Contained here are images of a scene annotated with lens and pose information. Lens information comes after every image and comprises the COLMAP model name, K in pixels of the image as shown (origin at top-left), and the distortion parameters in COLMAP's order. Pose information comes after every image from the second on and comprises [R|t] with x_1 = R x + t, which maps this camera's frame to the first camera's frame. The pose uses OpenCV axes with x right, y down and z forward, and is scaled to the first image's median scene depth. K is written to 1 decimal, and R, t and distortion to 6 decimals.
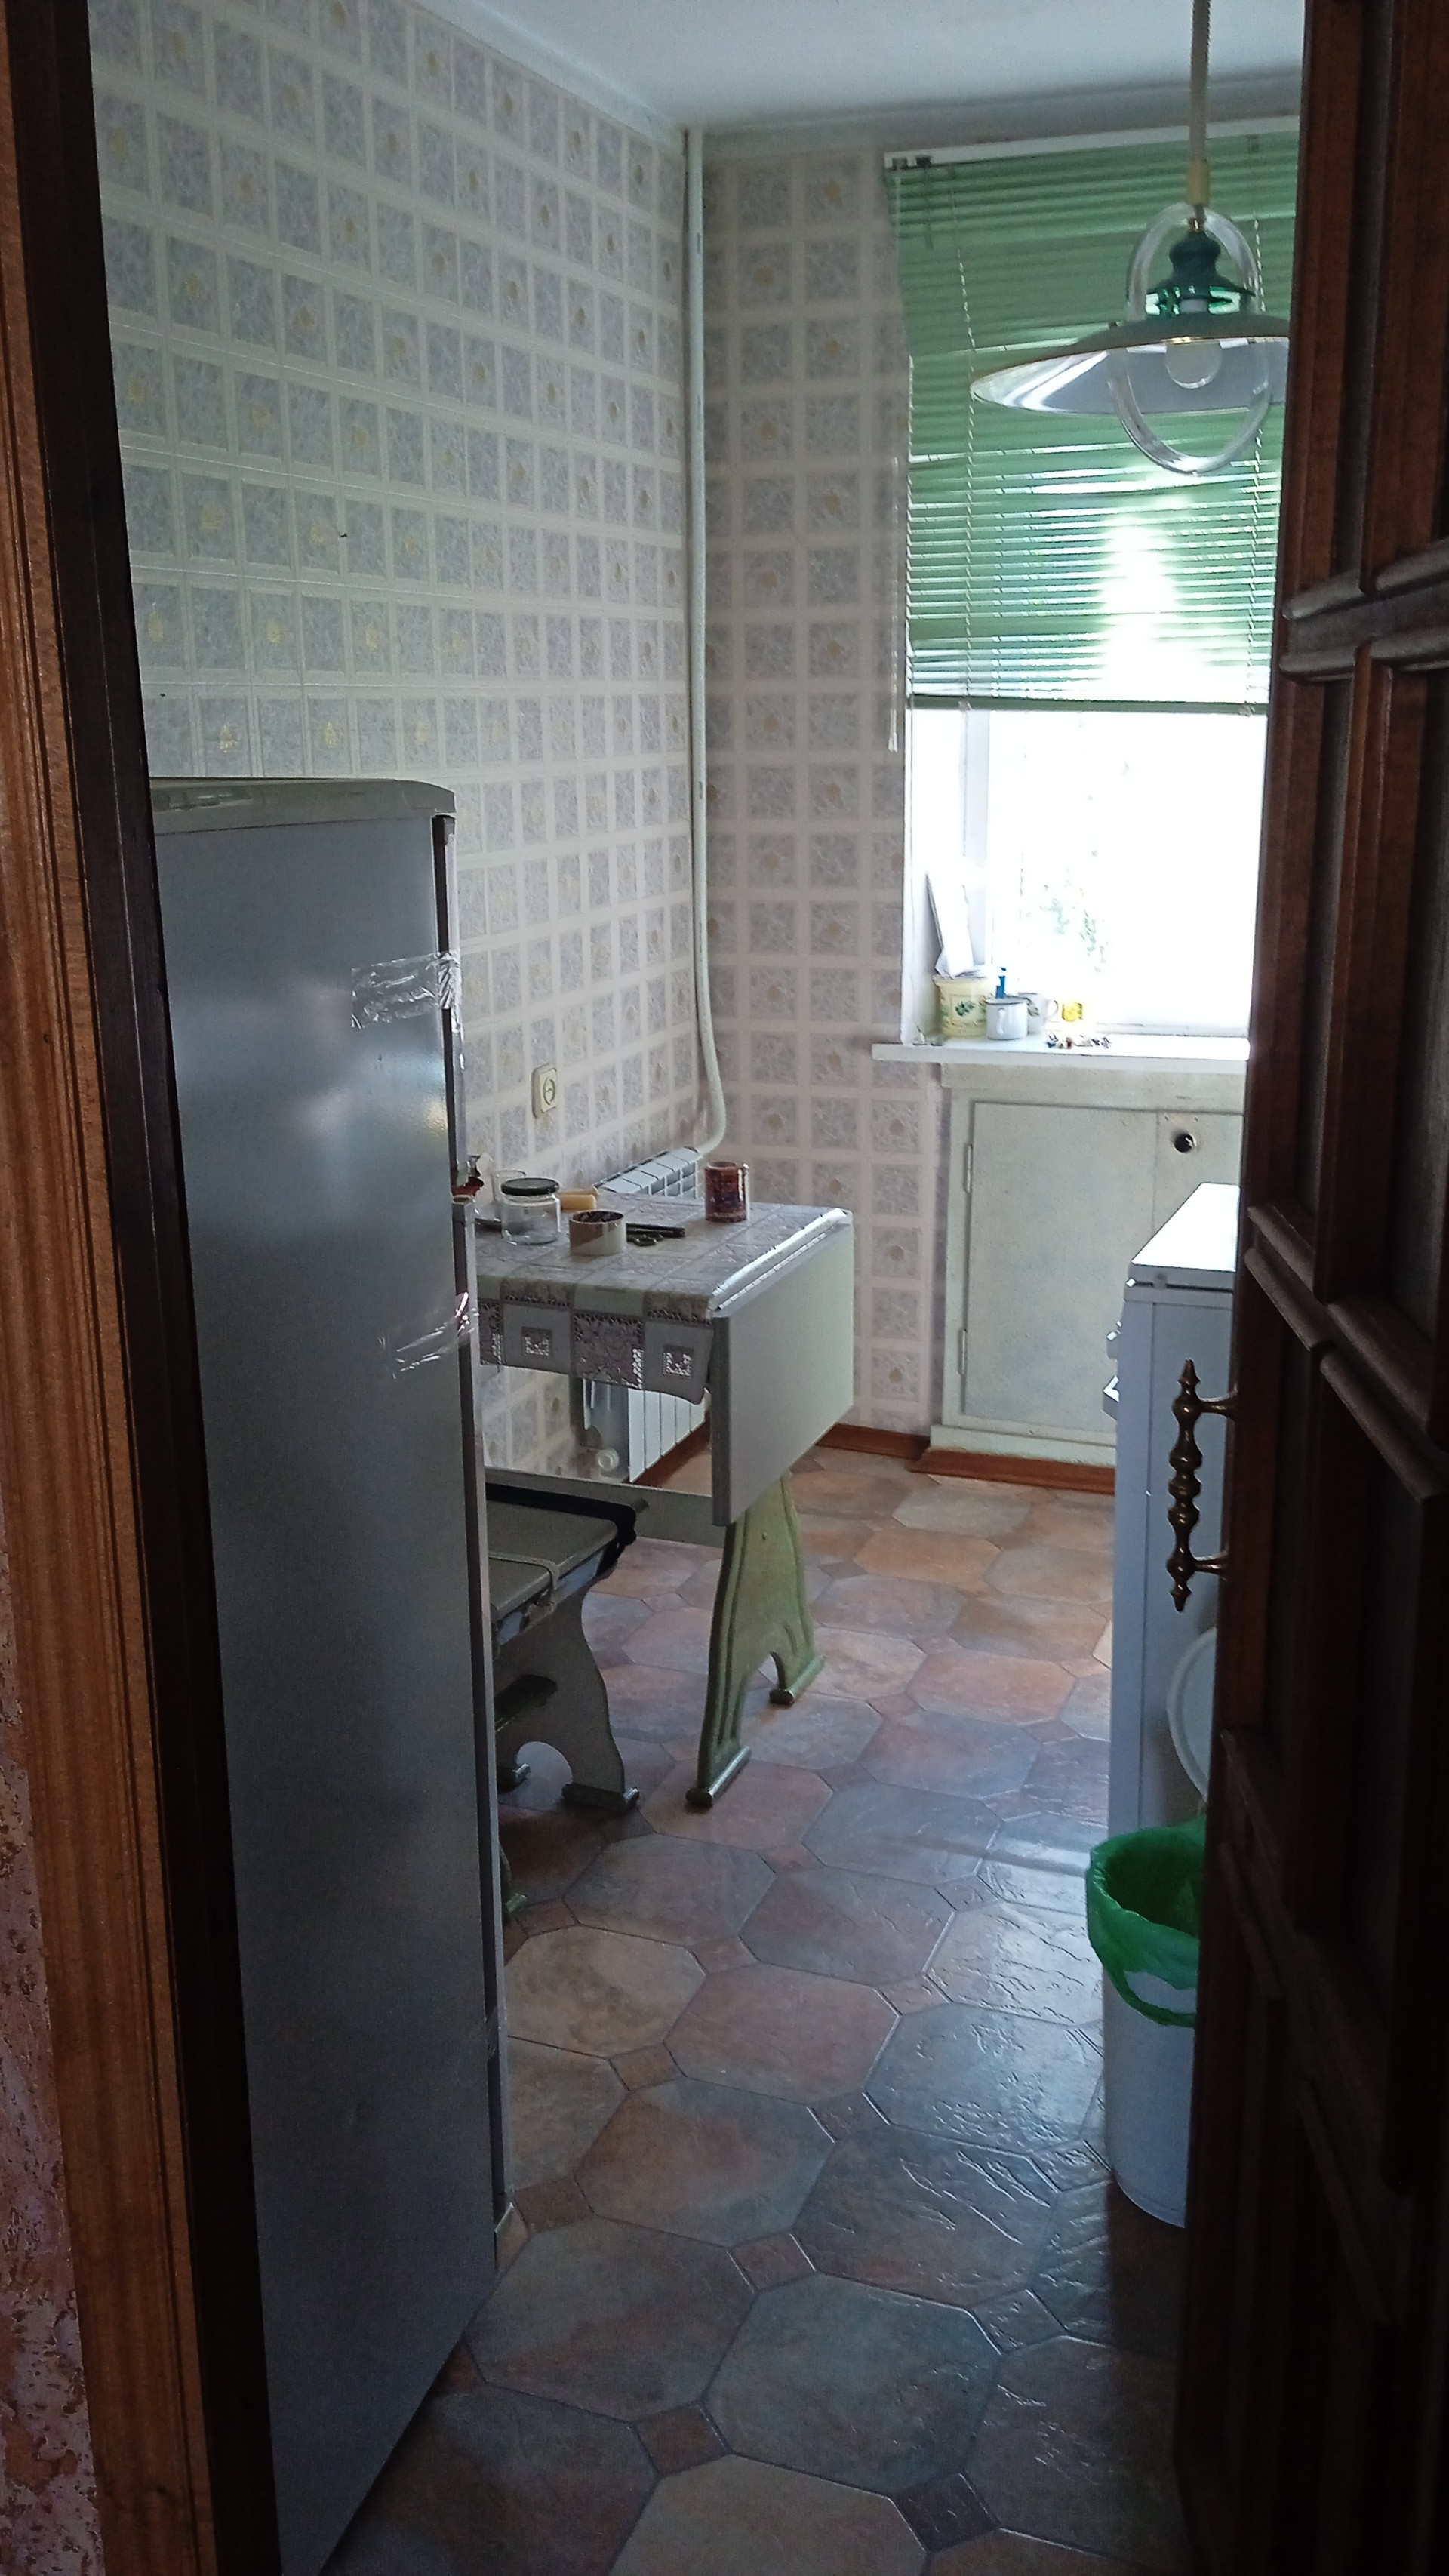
lens RADIAL K [[2118.0, 0, 730.7], [0, 2118.0, 1279.9], [0, 0, 1]] dist [0.122079, -0.201033]
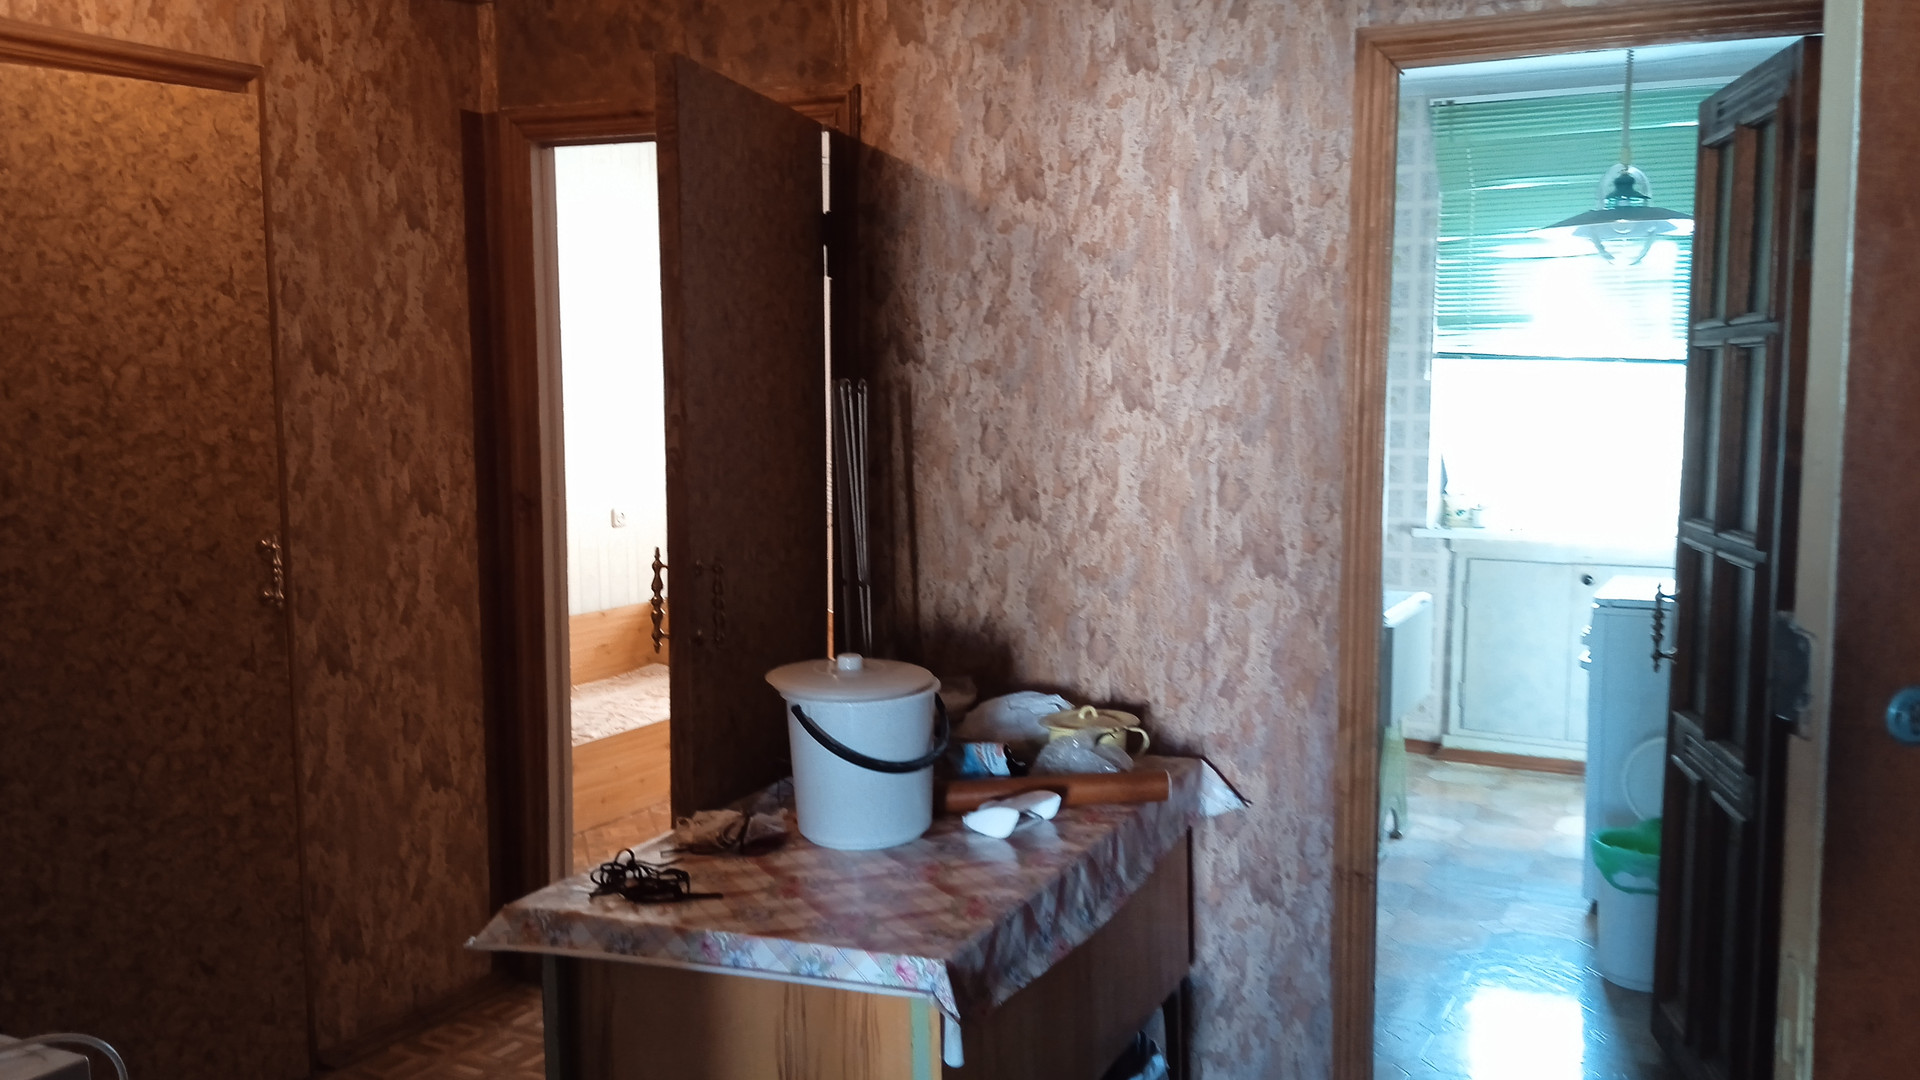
lens RADIAL K [[1578.7, 0, 952.7], [0, 1578.7, 538.9], [0, 0, 1]] dist [0.122079, -0.201033]
pose [[0.992709, 0.025876, -0.117729, -0.186741], [-0.043065, 0.988363, -0.145893, 0.133775], [0.112584, 0.149899, 0.982270, -0.482556]]
